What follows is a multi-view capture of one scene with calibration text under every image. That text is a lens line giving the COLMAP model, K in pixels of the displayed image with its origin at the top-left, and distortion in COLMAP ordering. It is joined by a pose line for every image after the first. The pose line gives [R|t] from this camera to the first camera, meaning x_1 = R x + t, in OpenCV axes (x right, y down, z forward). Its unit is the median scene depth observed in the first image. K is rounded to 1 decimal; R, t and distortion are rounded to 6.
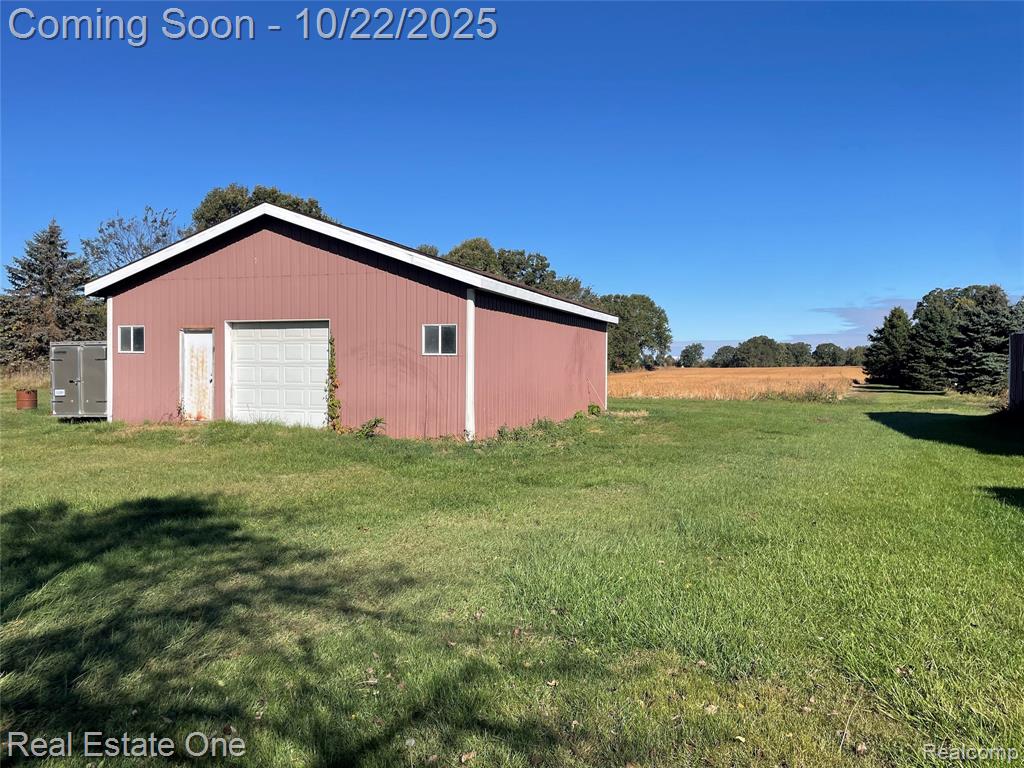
lens RADIAL K [[780.6, 0, 512.6], [0, 780.6, 384.1], [0, 0, 1]] dist [0.079032, -0.084471]
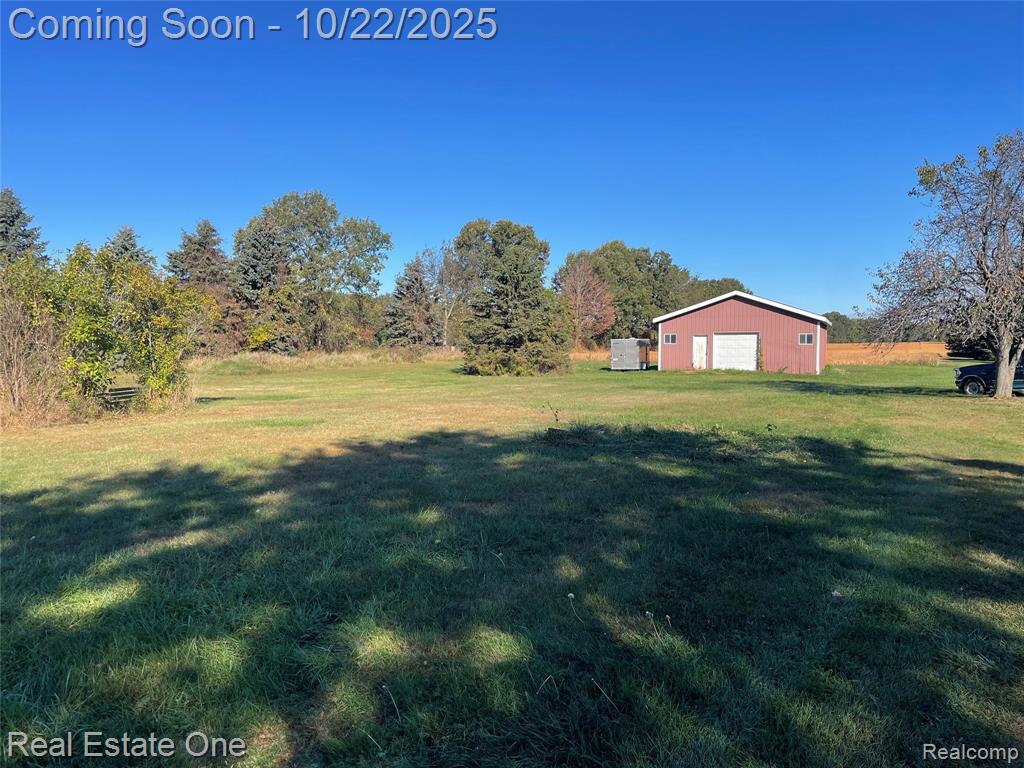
lens RADIAL K [[780.6, 0, 510.5], [0, 780.6, 385.5], [0, 0, 1]] dist [0.079032, -0.084471]
pose [[0.997244, -0.001461, -0.074183, -0.874547], [0.003747, 0.999522, 0.030680, 0.018828], [0.074103, -0.030873, 0.996773, -1.794100]]
